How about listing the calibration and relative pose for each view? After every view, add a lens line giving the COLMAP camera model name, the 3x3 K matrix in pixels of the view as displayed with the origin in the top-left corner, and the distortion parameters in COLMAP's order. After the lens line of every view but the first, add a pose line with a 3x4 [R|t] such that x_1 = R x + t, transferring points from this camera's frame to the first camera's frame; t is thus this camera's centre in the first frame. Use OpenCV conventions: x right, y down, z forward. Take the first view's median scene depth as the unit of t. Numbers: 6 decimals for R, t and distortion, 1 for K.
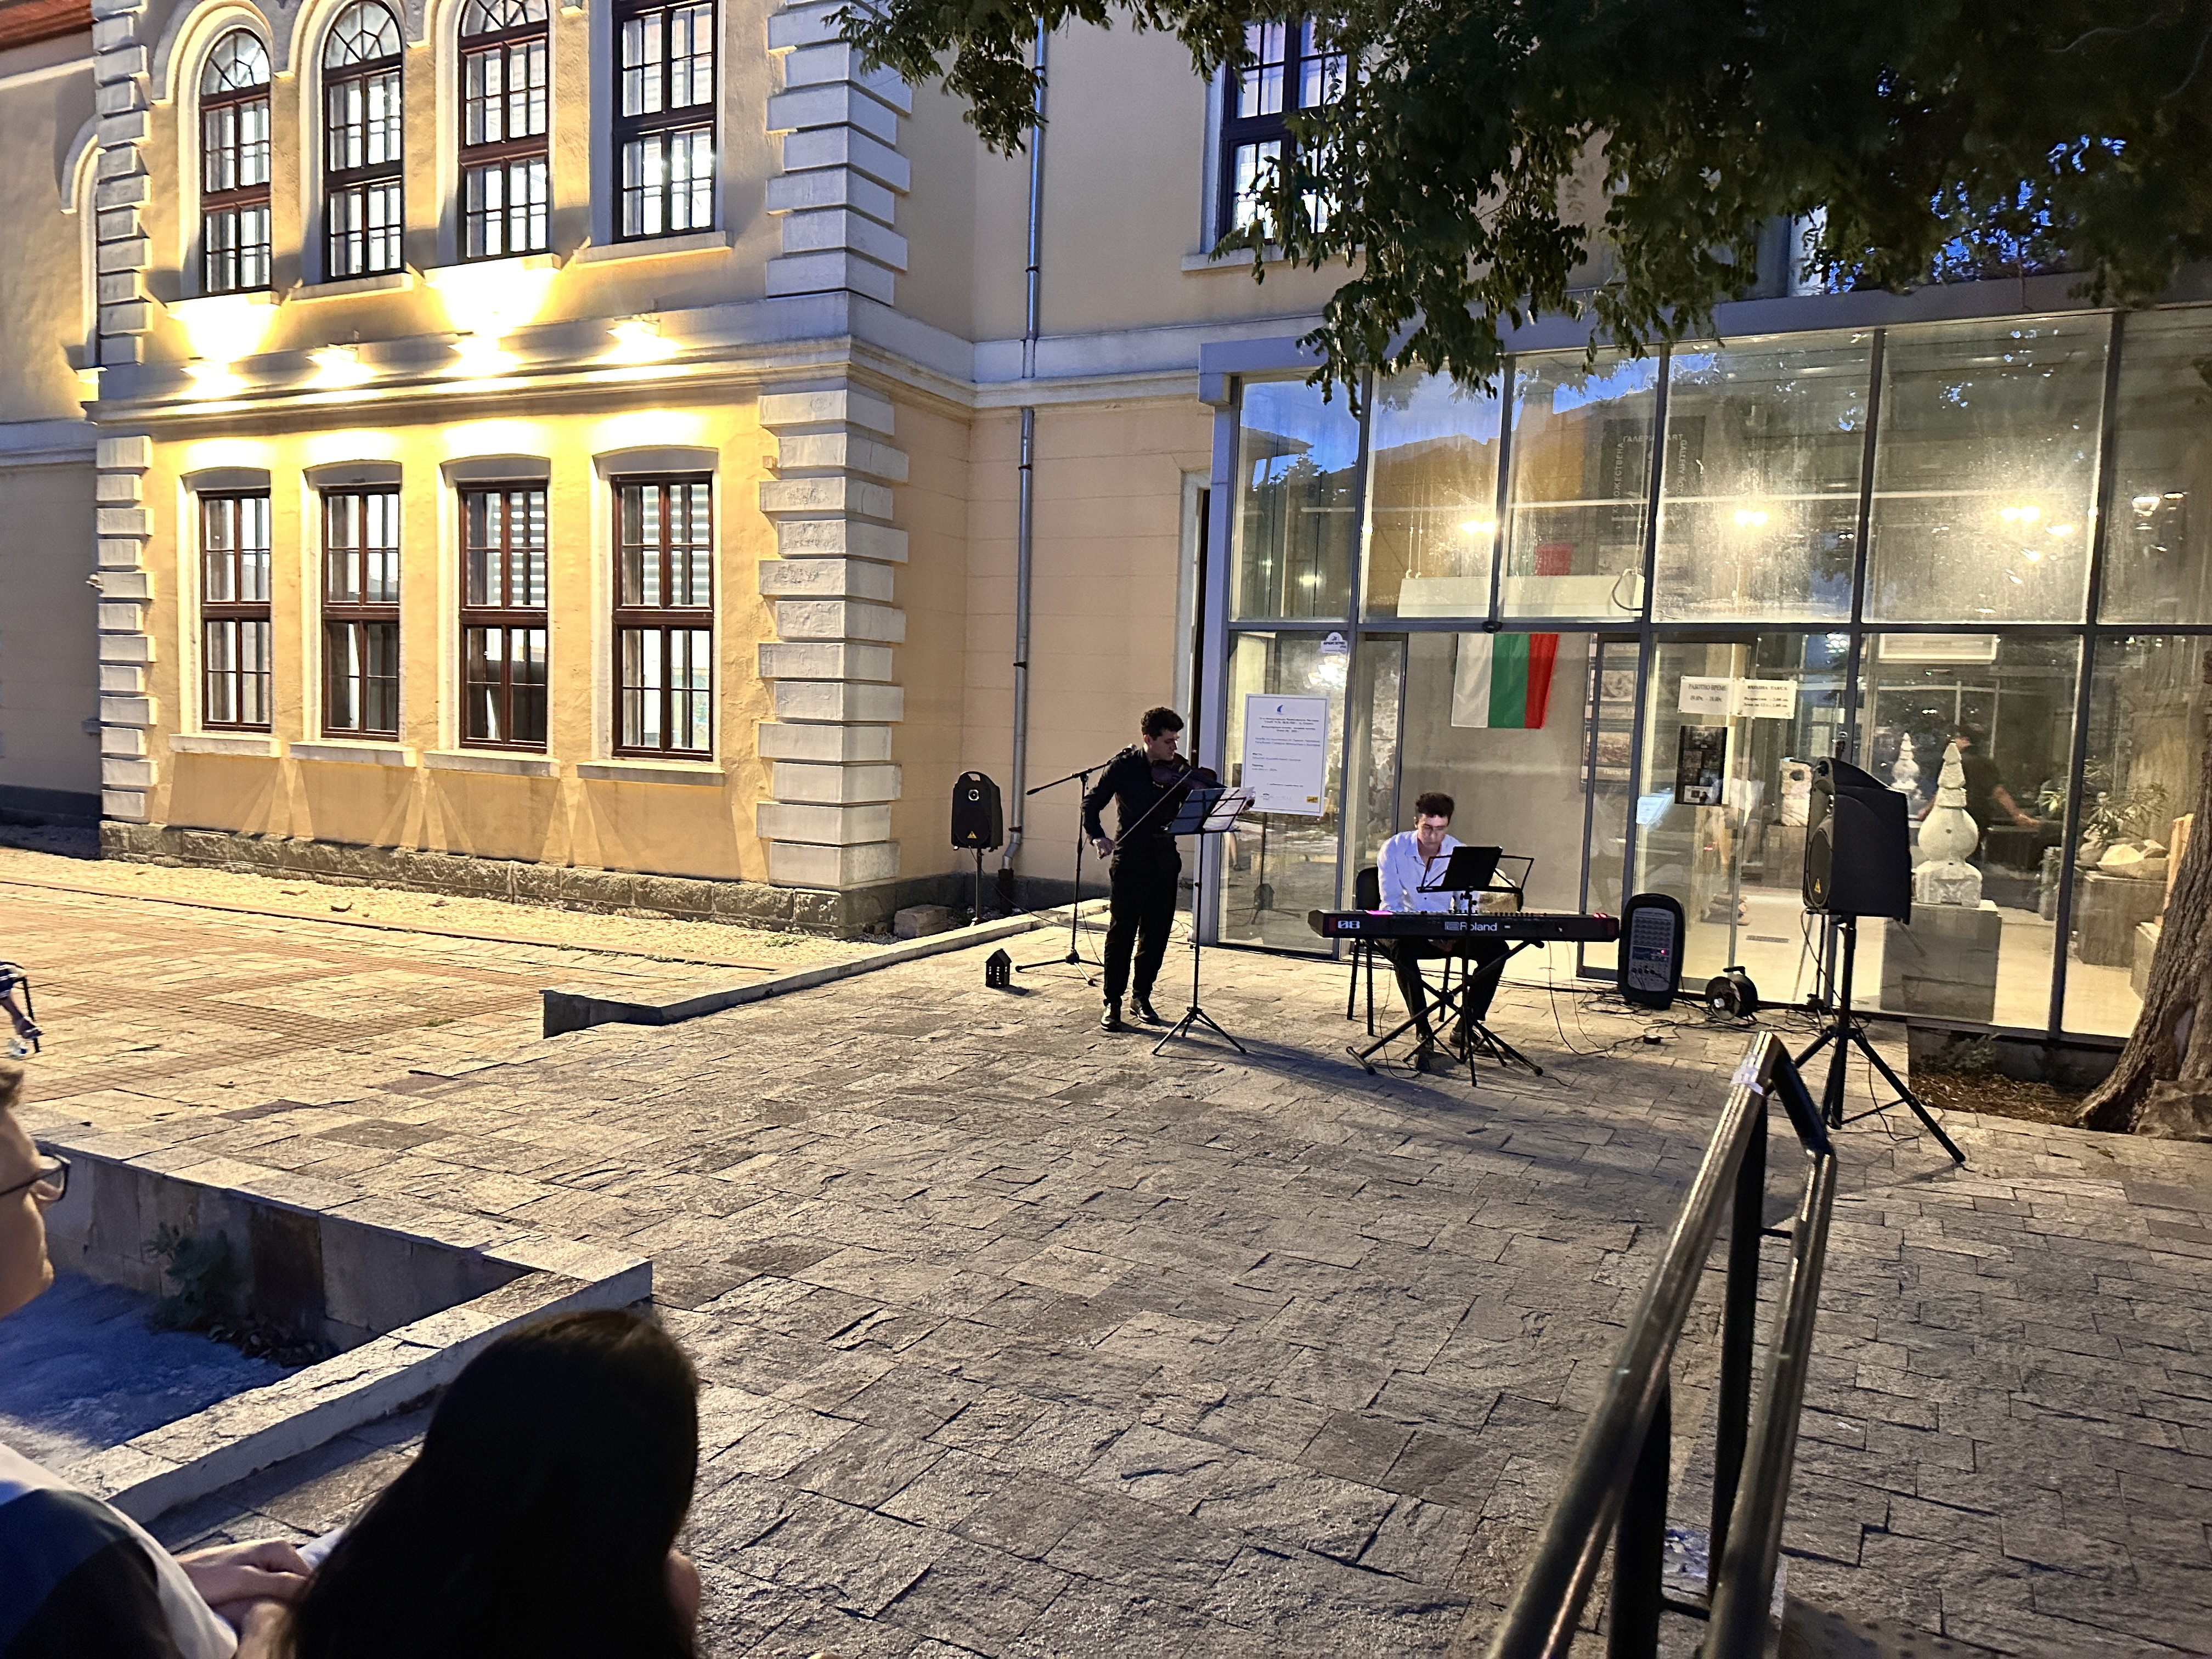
lens RADIAL K [[1535.2, 0, 1102.9], [0, 1535.2, 853.0], [0, 0, 1]] dist [0.064116, -0.066904]
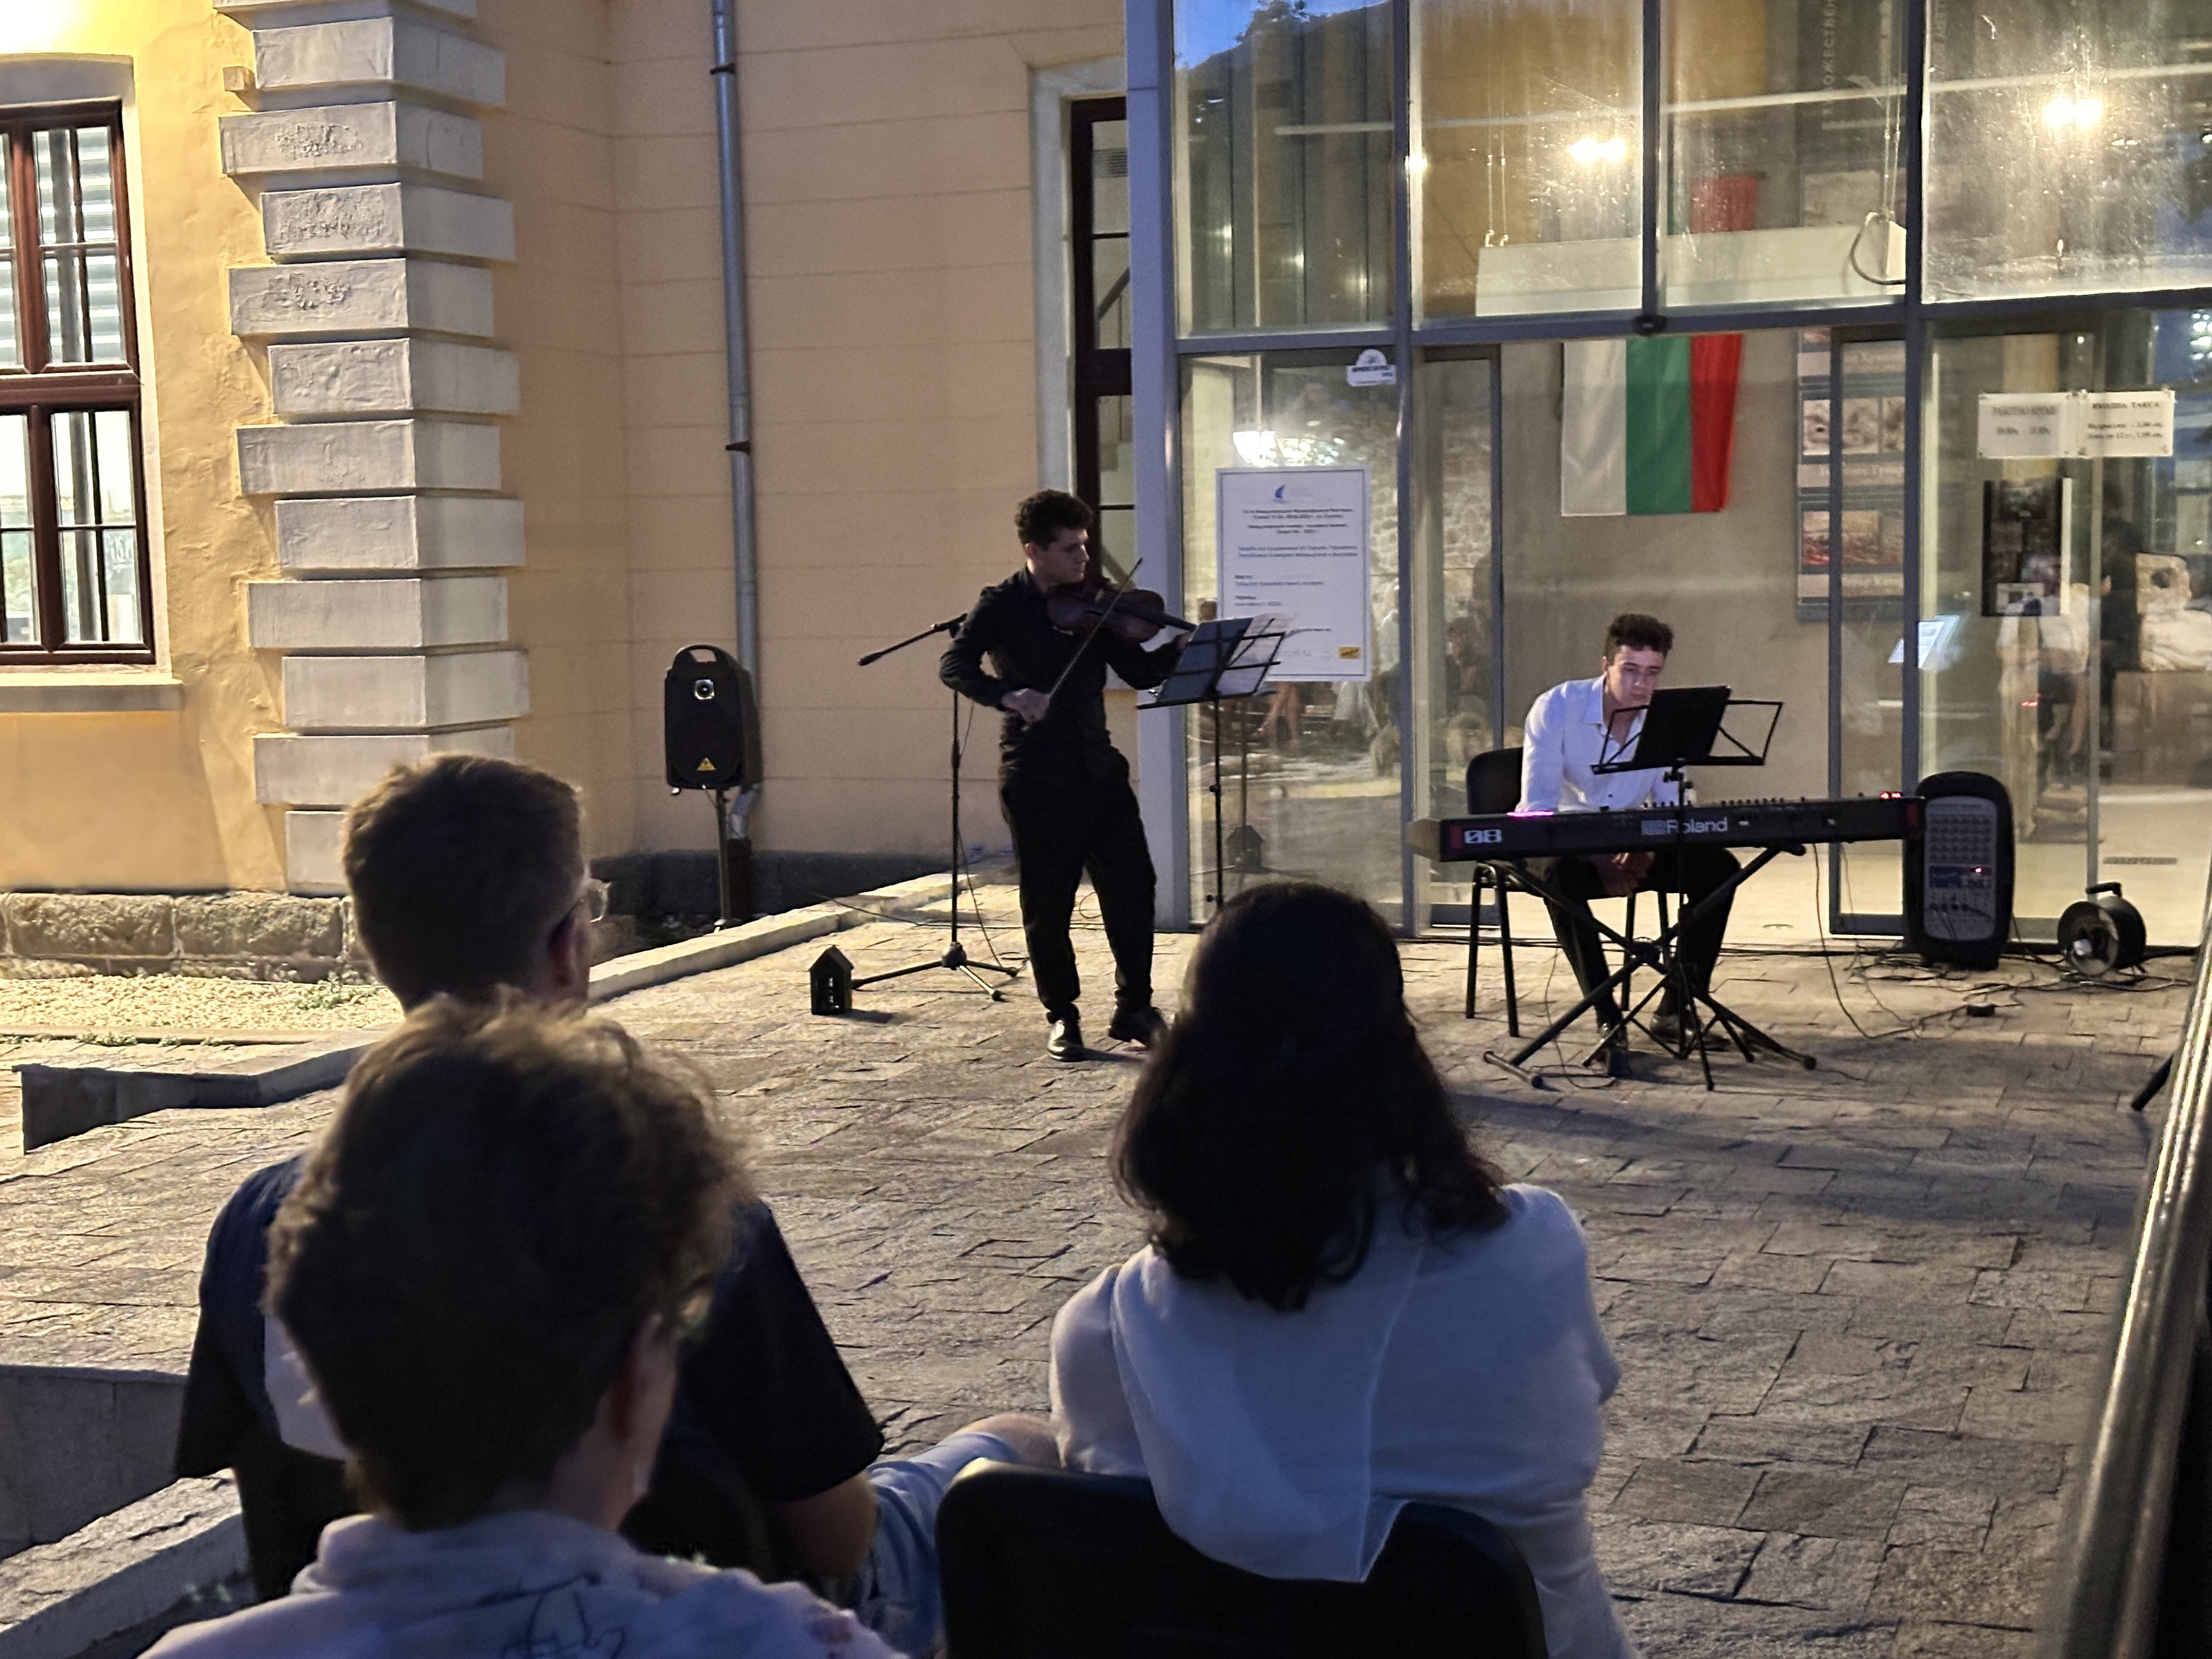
lens RADIAL K [[3158.6, 0, 1112.0], [0, 3158.6, 864.8], [0, 0, 1]] dist [0.073436, 0.000000]
pose [[0.992109, -0.065024, 0.107204, -0.070491], [0.064456, 0.997882, 0.008755, 0.024309], [-0.107546, -0.001776, 0.994199, -0.117259]]
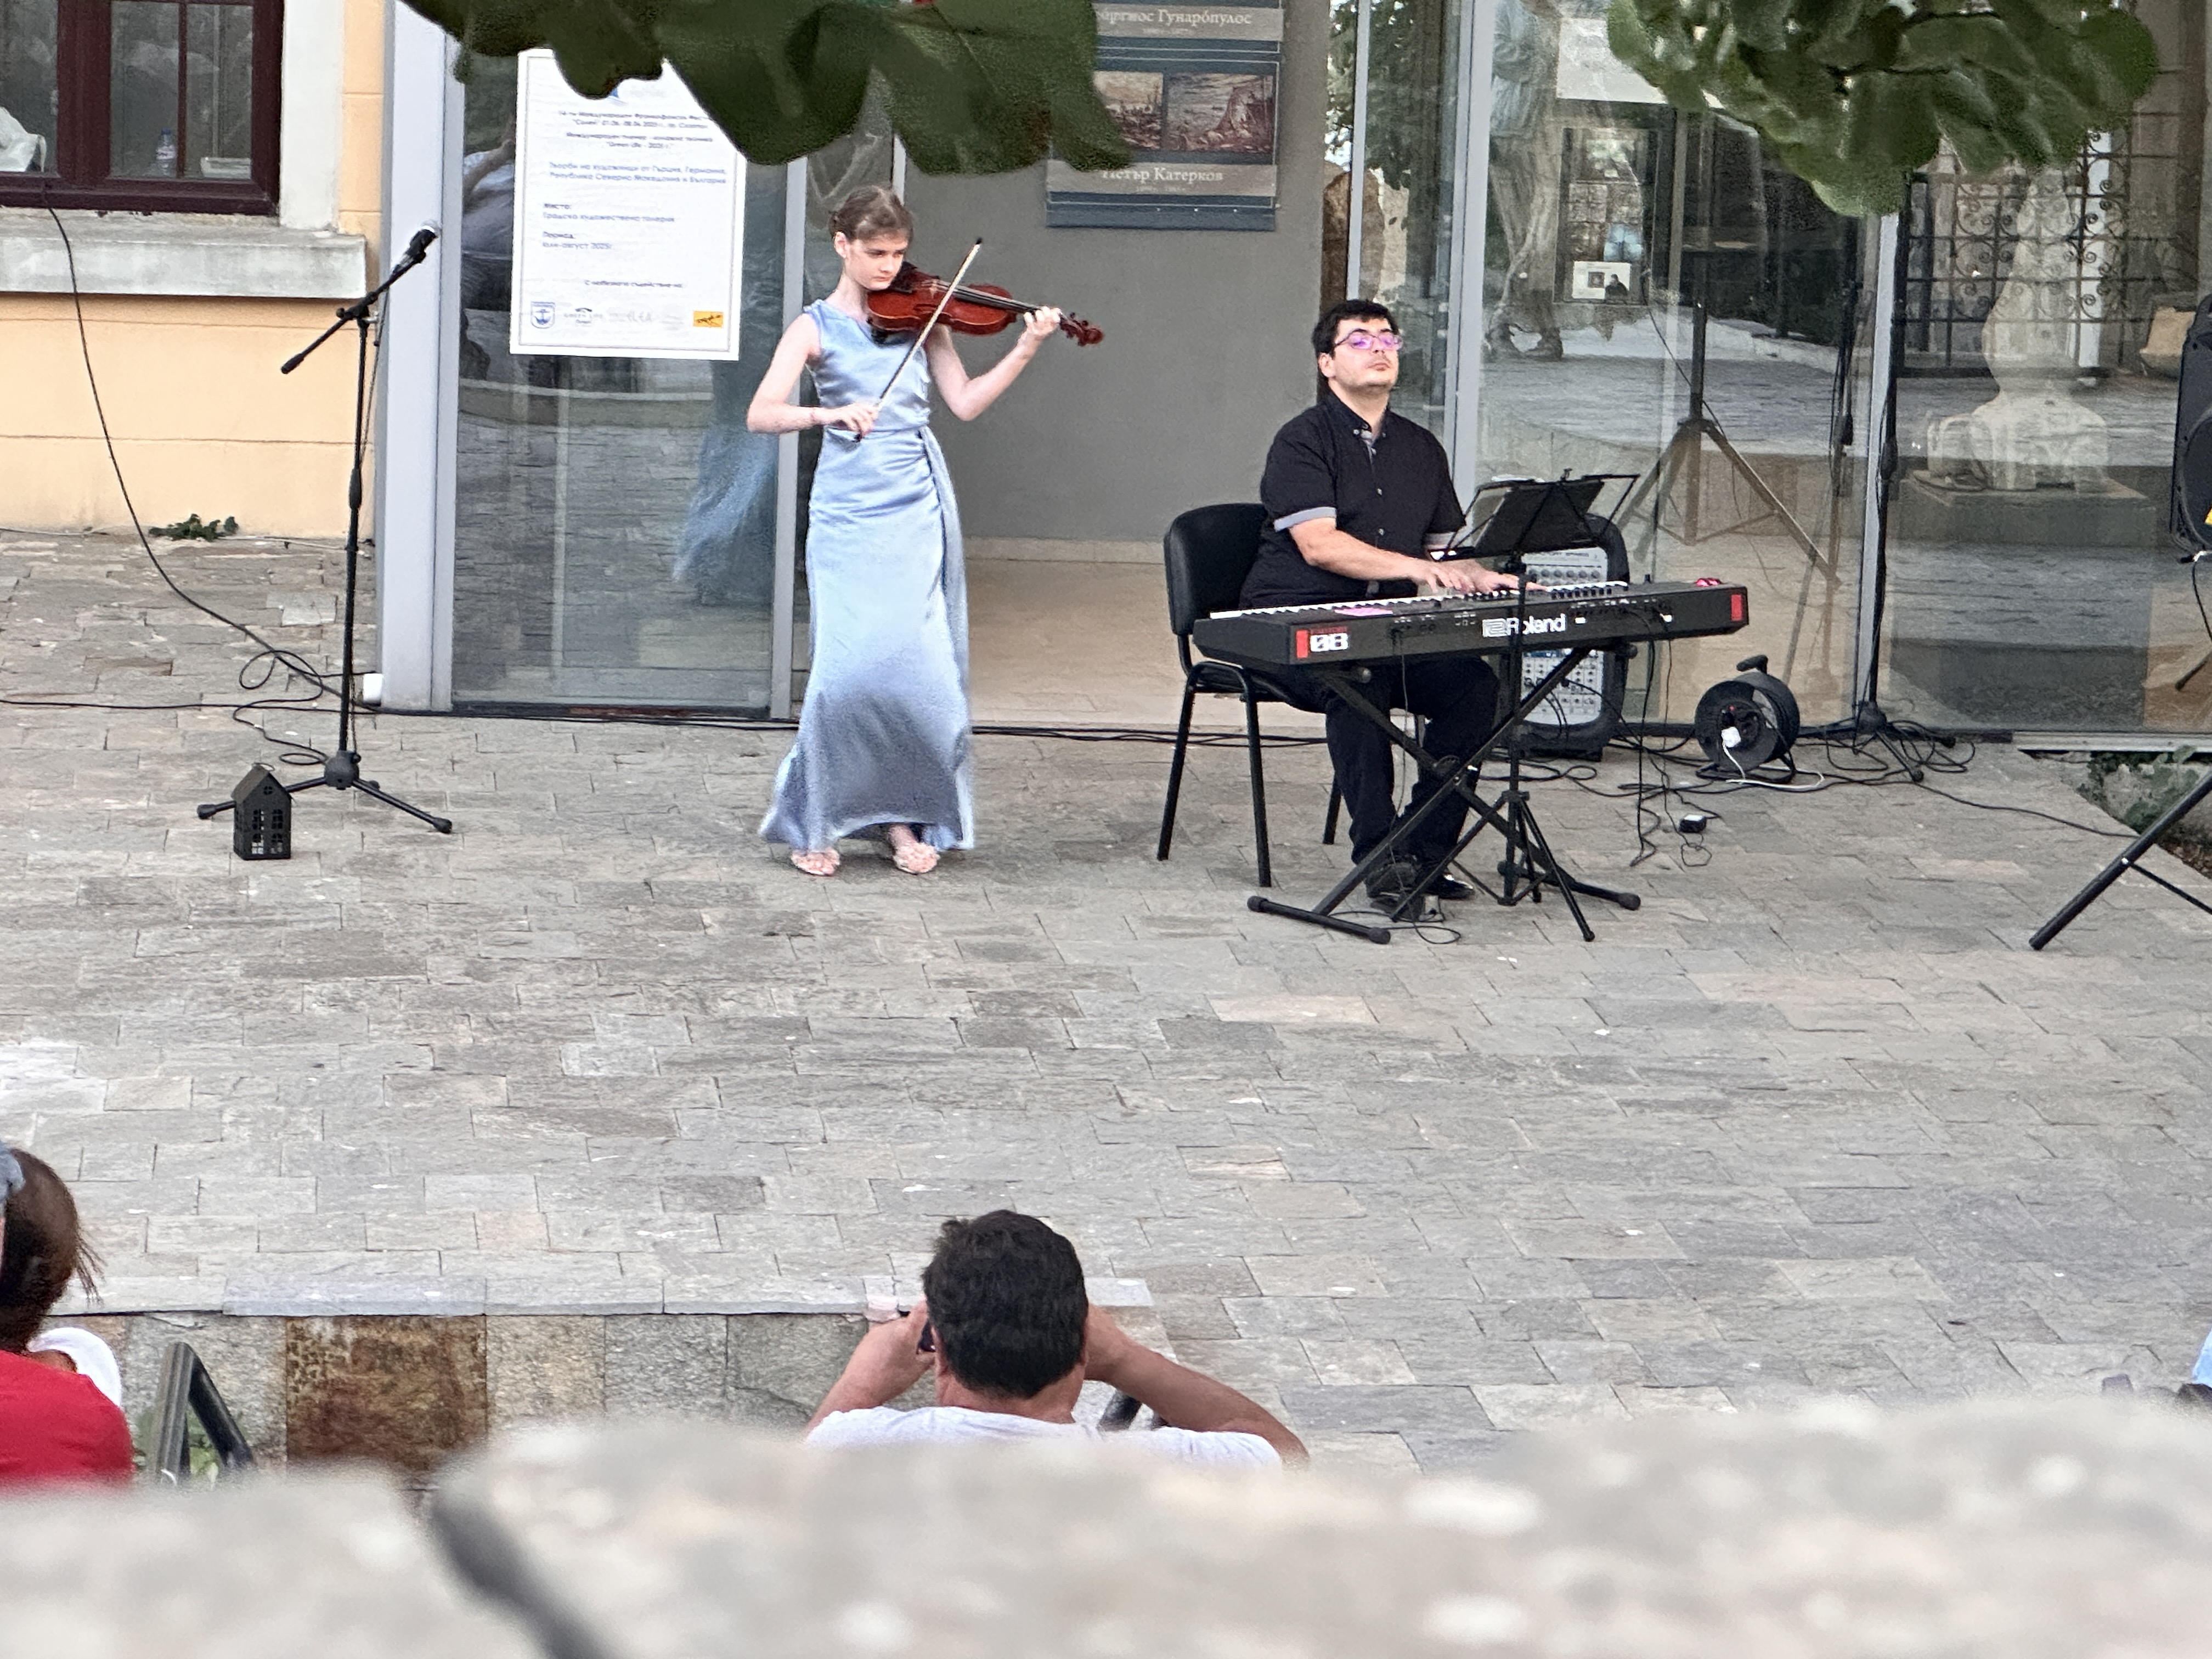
lens RADIAL K [[6900.6, 0, 1115.0], [0, 6900.6, 826.5], [0, 0, 1]] dist [-0.116382, 0.000000]
pose [[0.838387, -0.094527, 0.536817, -0.683064], [0.043529, 0.993313, 0.106929, -0.083637], [-0.543335, -0.066281, 0.836895, -0.501485]]
